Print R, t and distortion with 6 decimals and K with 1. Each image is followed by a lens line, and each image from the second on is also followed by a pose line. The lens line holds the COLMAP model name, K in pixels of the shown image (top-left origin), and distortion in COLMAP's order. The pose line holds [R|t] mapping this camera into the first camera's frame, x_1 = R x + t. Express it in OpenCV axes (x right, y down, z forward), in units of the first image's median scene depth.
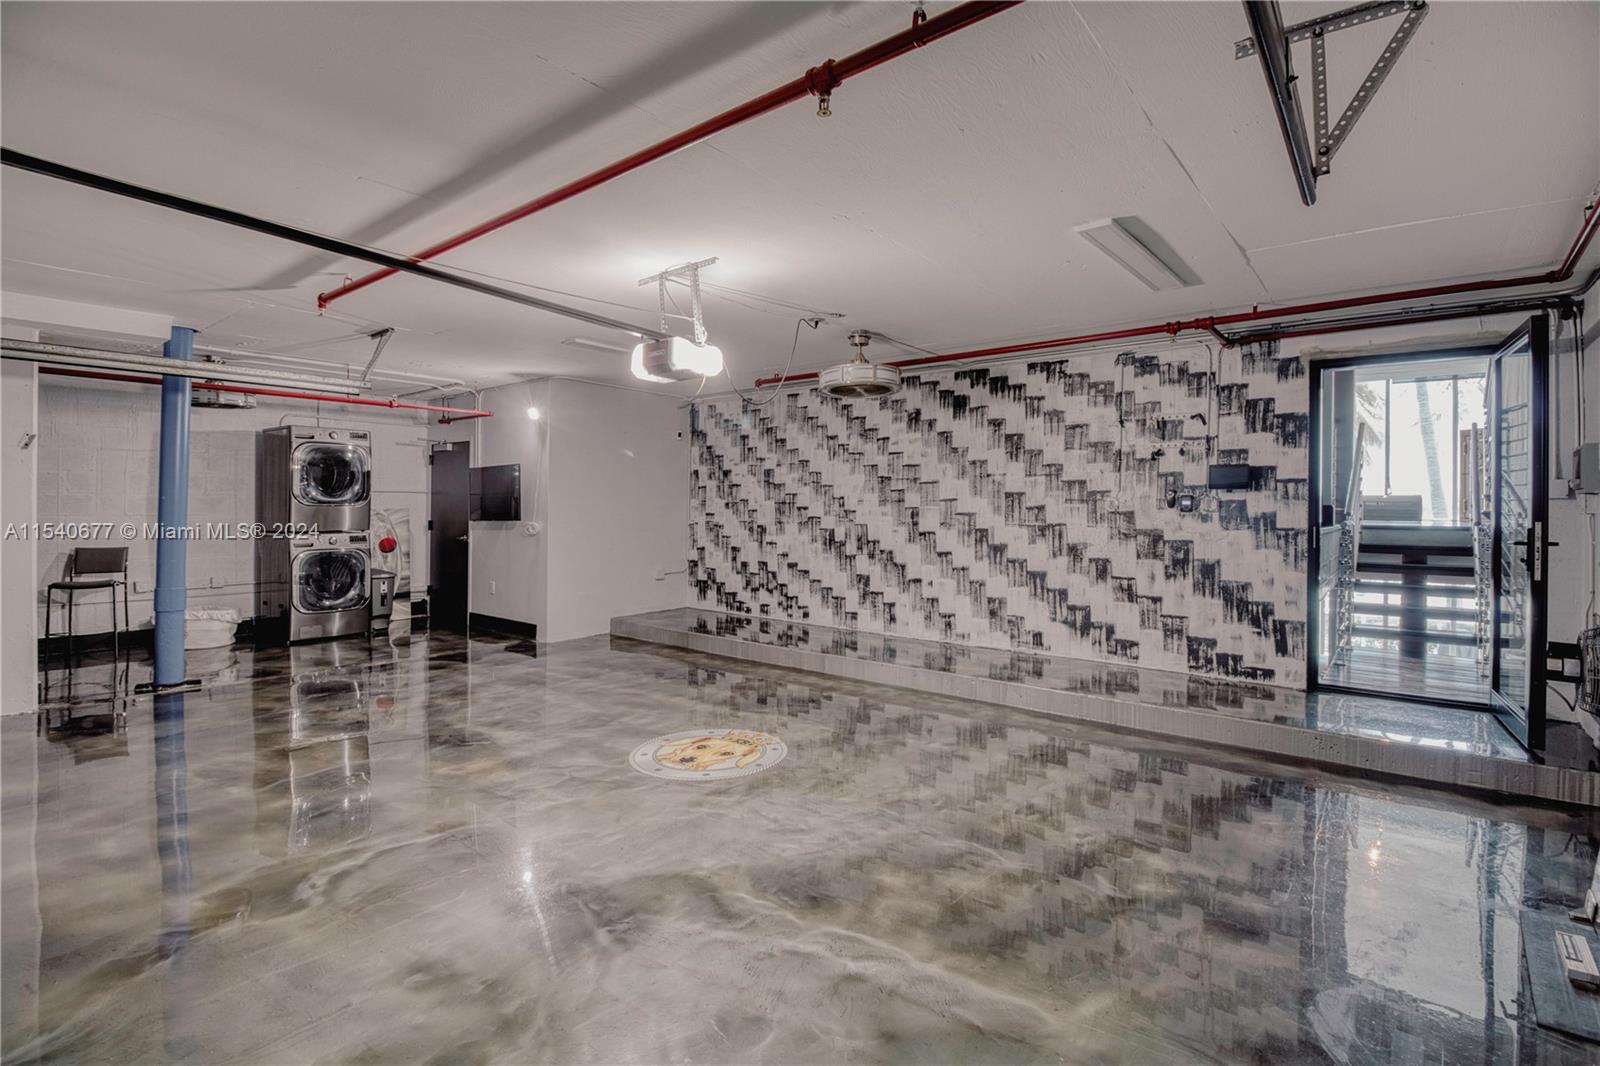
lens RADIAL K [[750.3, 0, 800.0], [0, 750.3, 533.0], [0, 0, 1]] dist [-0.001064, -0.000067]
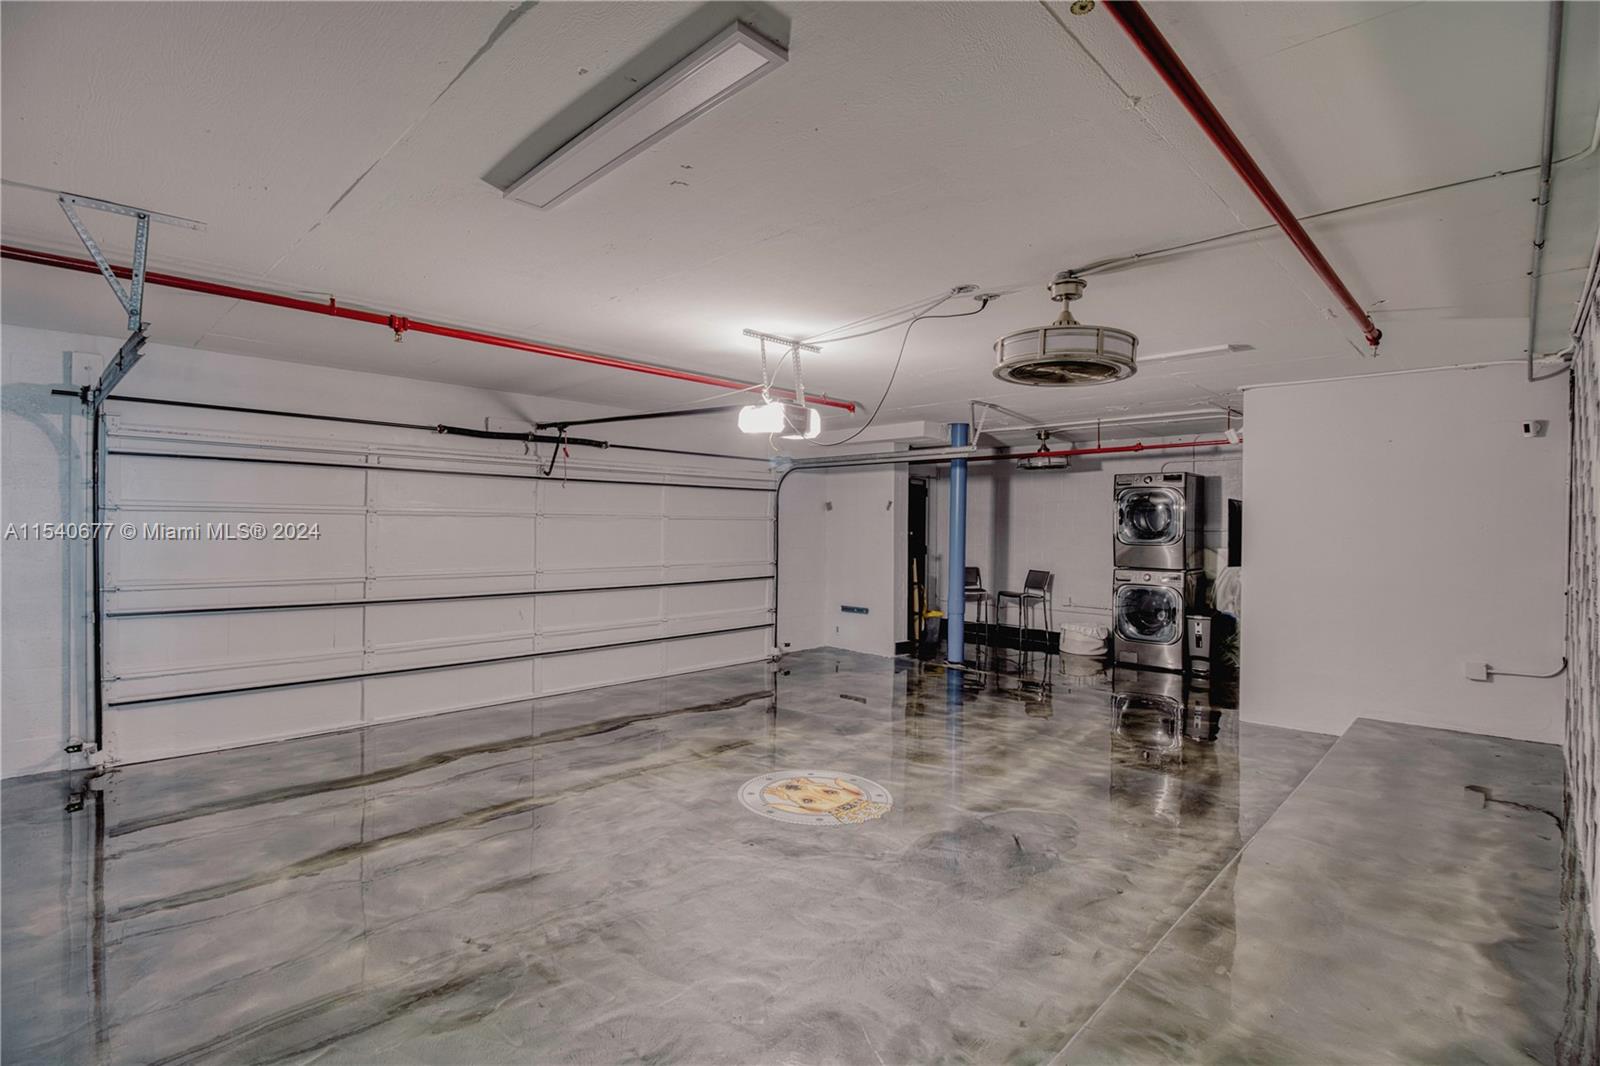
lens RADIAL K [[750.3, 0, 800.0], [0, 750.3, 533.0], [0, 0, 1]] dist [-0.001064, -0.000067]
pose [[-0.078403, 0.001092, -0.996921, 0.880959], [-0.046061, 0.998927, 0.004717, -0.062568], [0.995857, 0.046289, -0.078269, 1.038718]]
